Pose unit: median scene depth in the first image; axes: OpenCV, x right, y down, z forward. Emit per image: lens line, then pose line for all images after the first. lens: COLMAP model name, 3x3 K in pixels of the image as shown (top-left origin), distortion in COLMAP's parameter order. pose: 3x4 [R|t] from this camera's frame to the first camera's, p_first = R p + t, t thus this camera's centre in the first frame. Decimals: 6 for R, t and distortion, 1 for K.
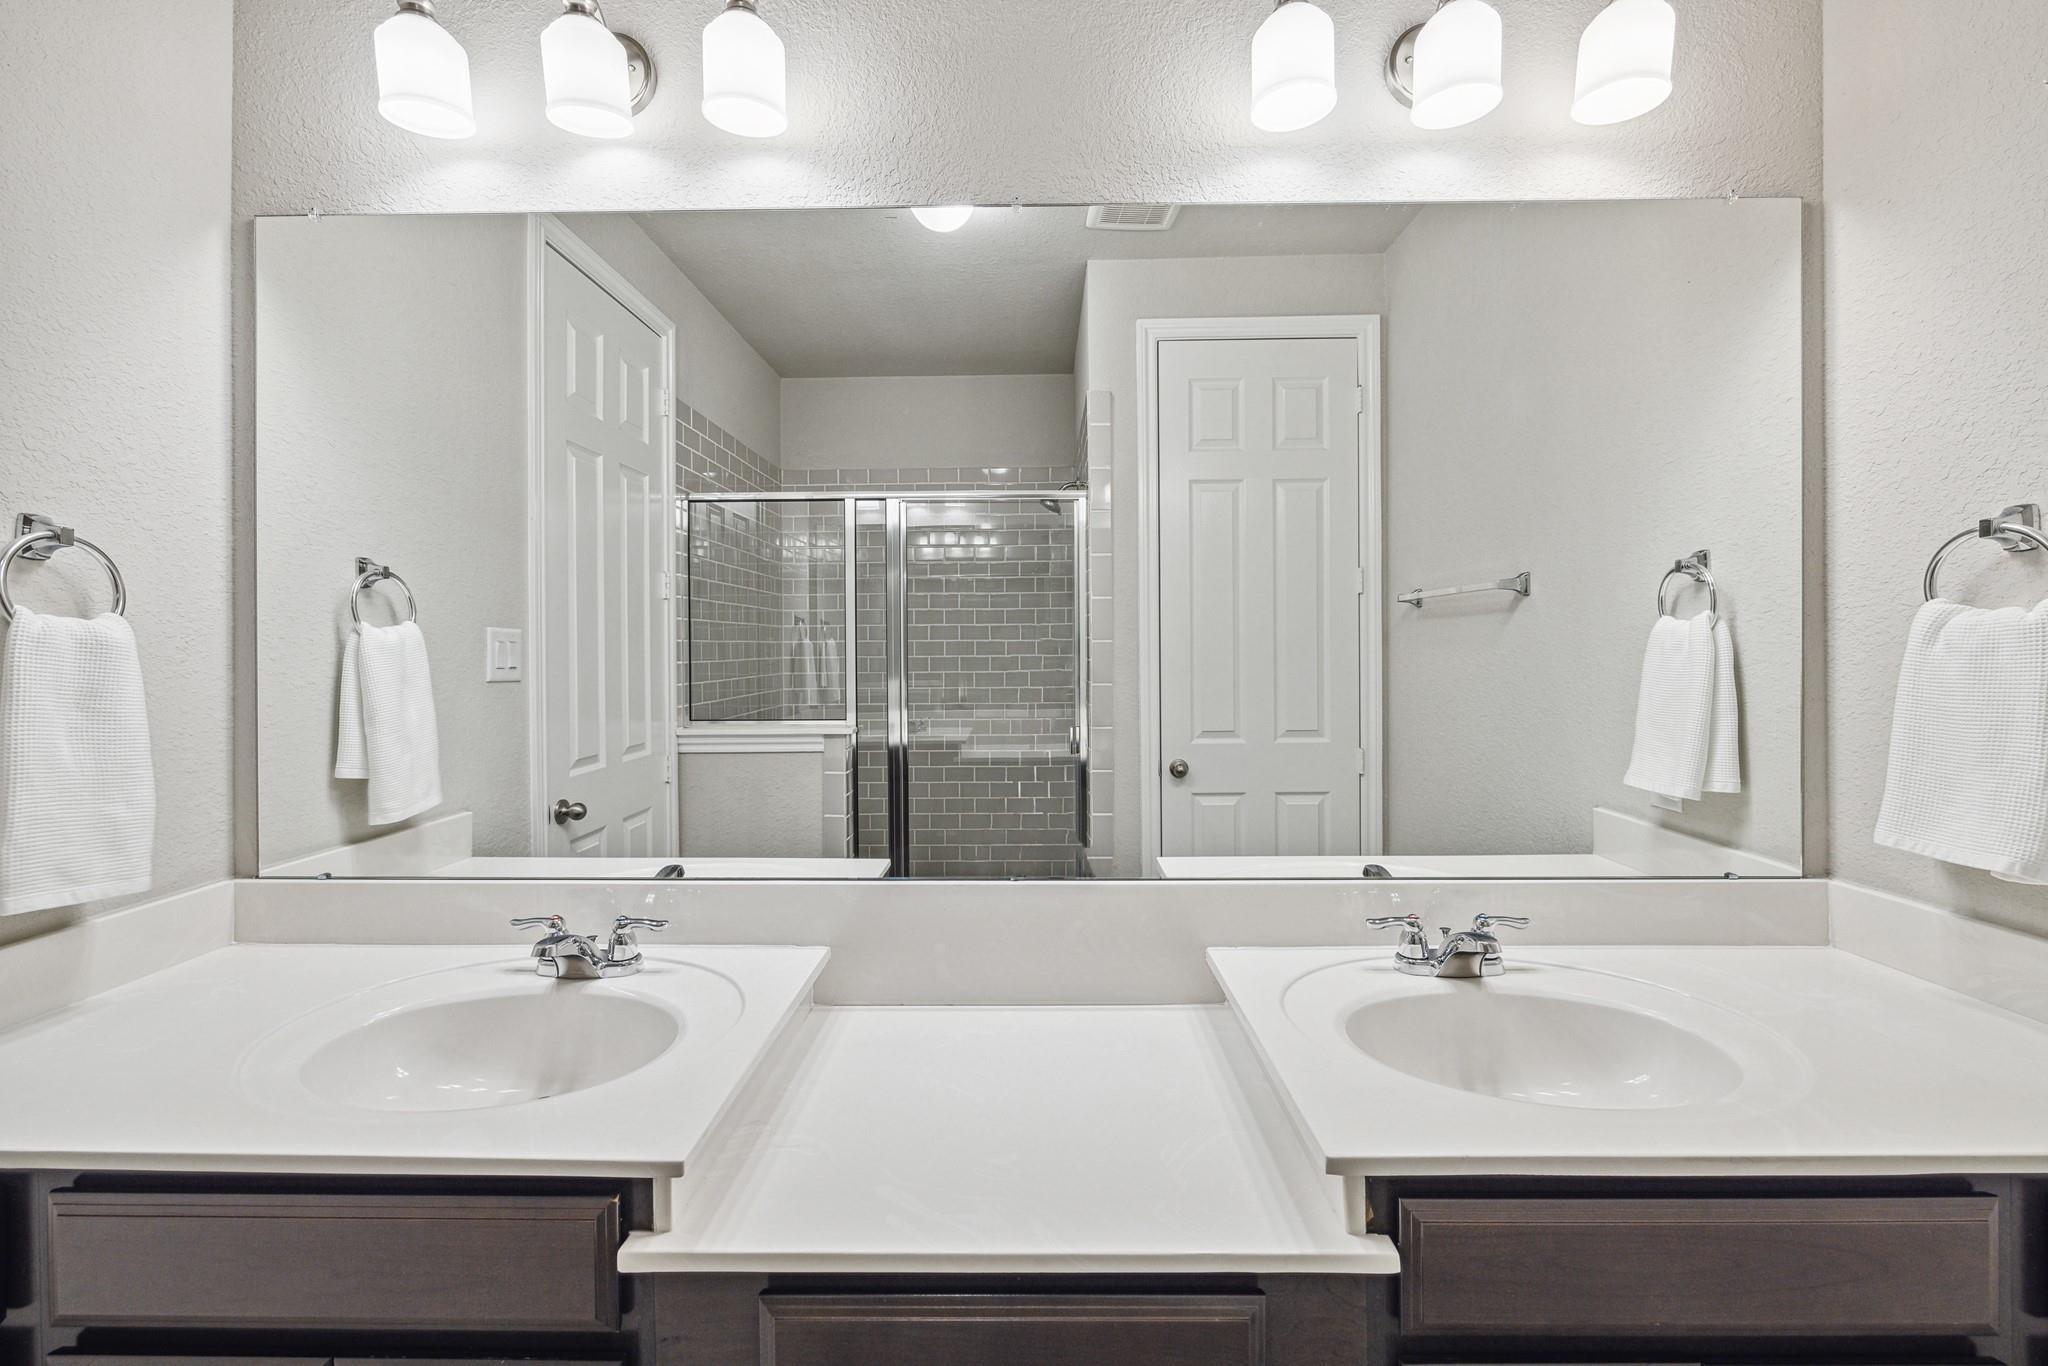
lens RADIAL K [[838.1, 0, 1014.5], [0, 838.1, 643.4], [0, 0, 1]] dist [-0.001846, -0.000039]
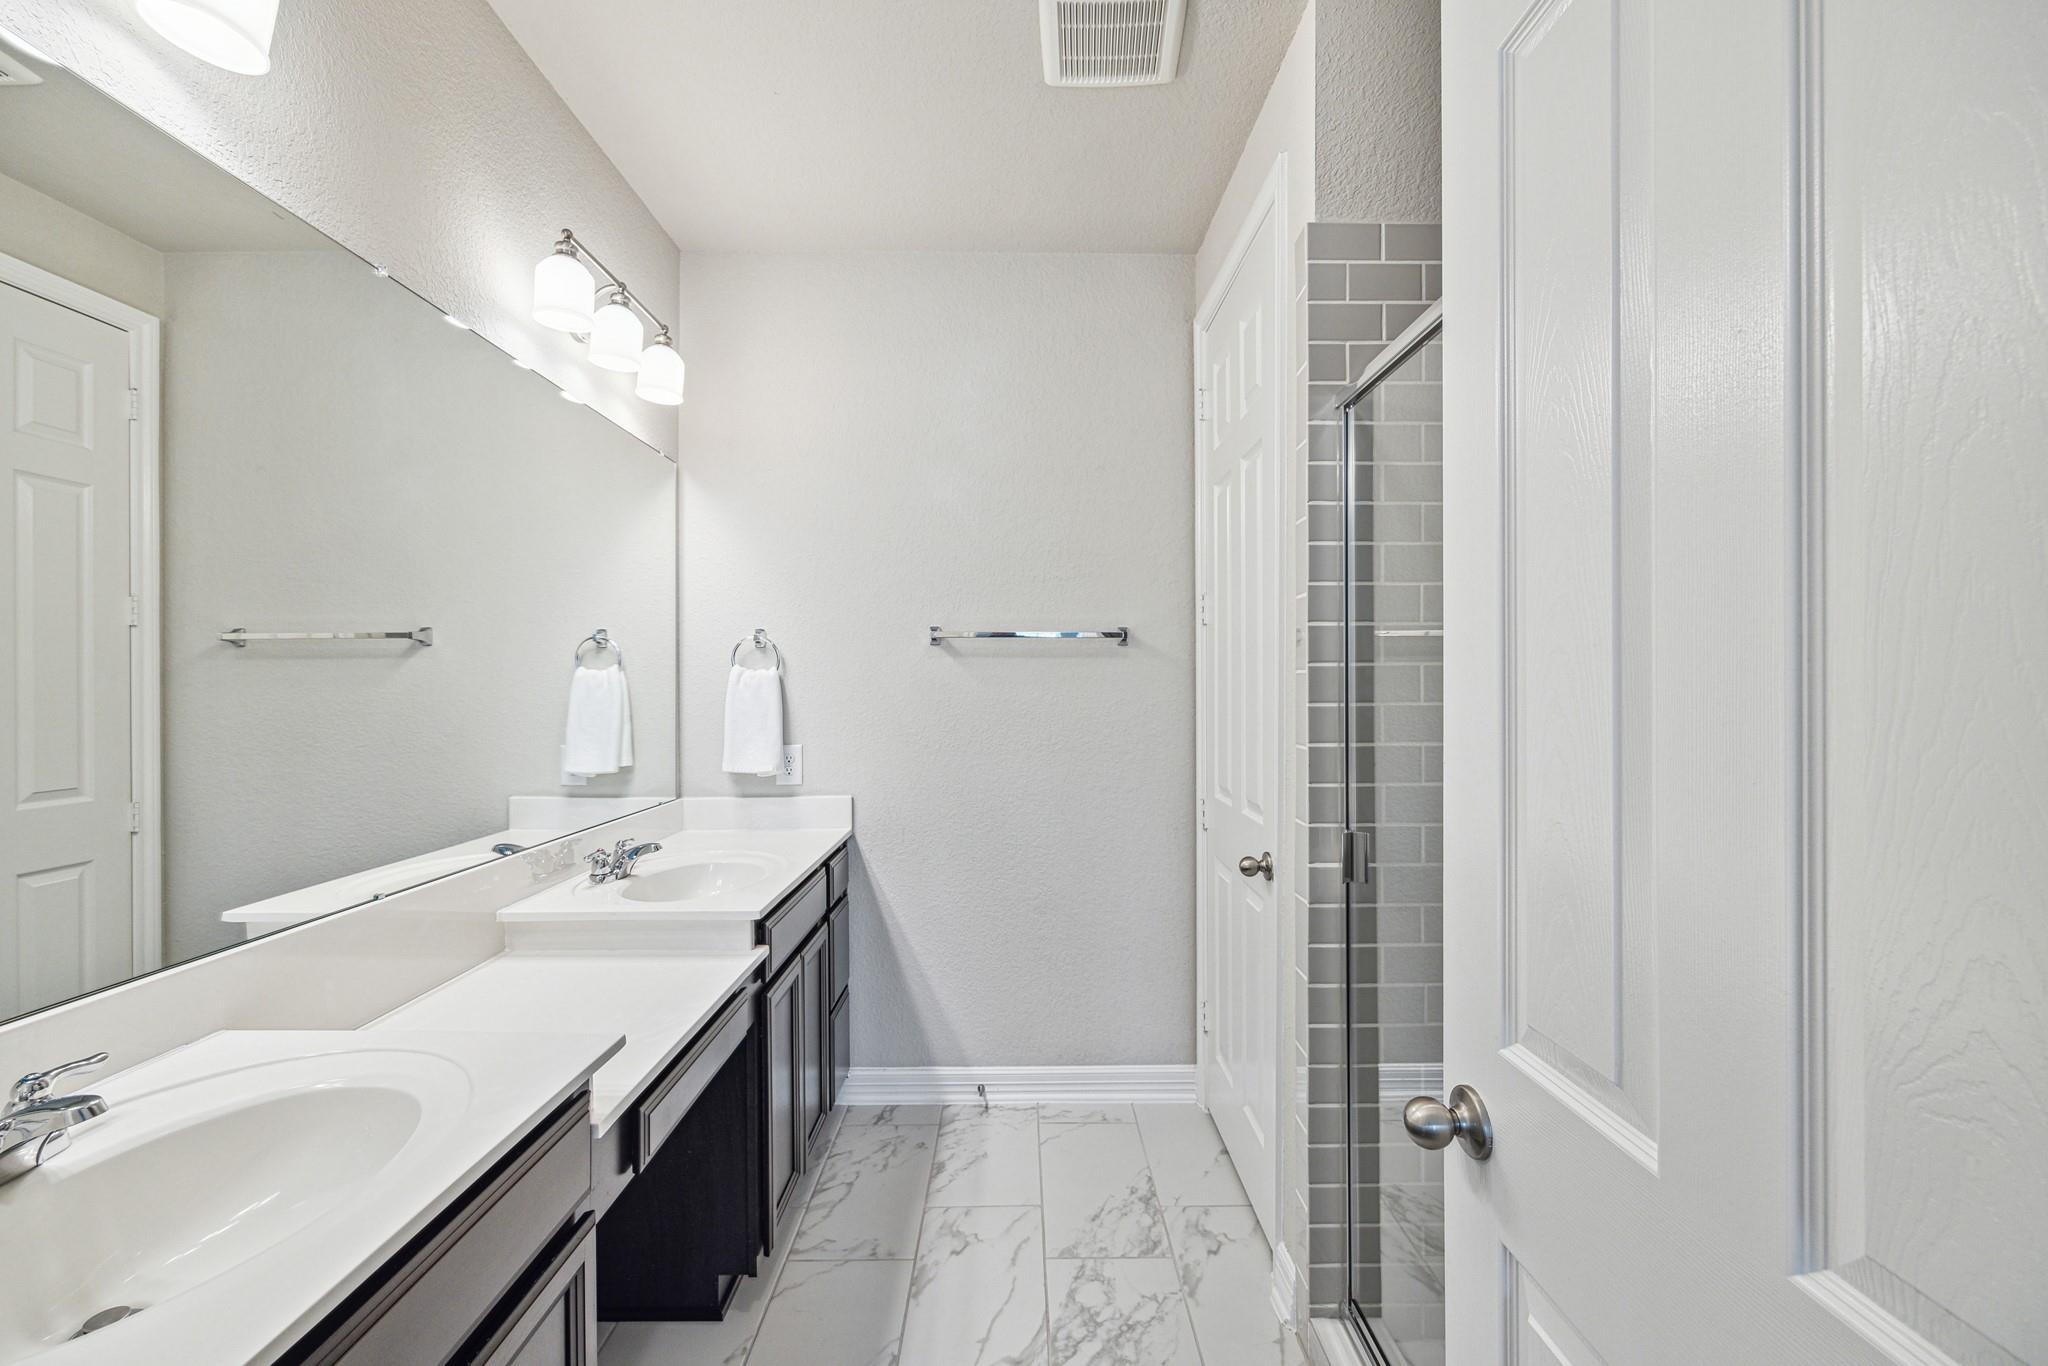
lens RADIAL K [[831.0, 0, 1031.9], [0, 831.0, 677.0], [0, 0, 1]] dist [-0.011229, 0.000068]
pose [[-0.034772, 0.013284, 0.999307, -0.844409], [-0.001067, 0.999911, -0.013329, 0.007463], [-0.999395, -0.001530, -0.034754, 0.160110]]
